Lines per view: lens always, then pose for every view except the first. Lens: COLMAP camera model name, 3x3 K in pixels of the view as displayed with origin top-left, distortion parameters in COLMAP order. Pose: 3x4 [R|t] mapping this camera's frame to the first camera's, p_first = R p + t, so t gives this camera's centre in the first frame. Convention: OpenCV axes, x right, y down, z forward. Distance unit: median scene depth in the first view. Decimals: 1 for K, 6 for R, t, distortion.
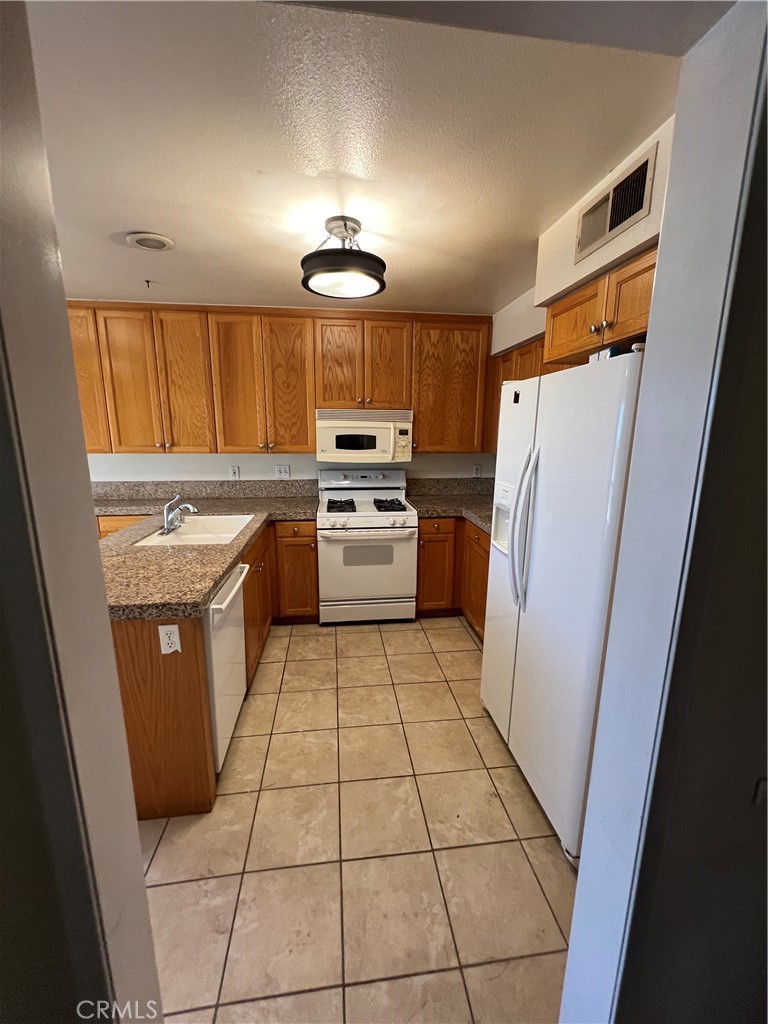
lens RADIAL K [[409.6, 0, 384.0], [0, 409.6, 512.0], [0, 0, 1]] dist [0.000265, 0.000012]
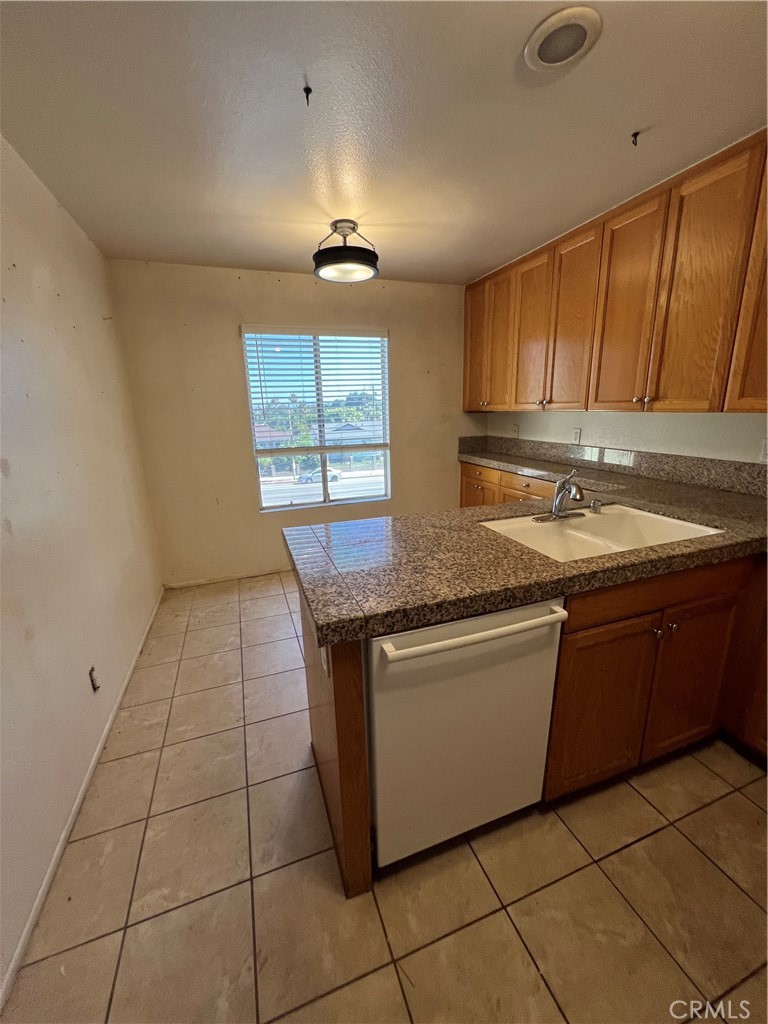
lens RADIAL K [[407.2, 0, 384.0], [0, 407.2, 512.0], [0, 0, 1]] dist [-0.002686, -0.000008]
pose [[0.220296, 0.233011, -0.947193, 0.077988], [-0.166414, 0.965791, 0.198882, -0.056072], [0.961133, 0.113813, 0.251537, 0.553049]]
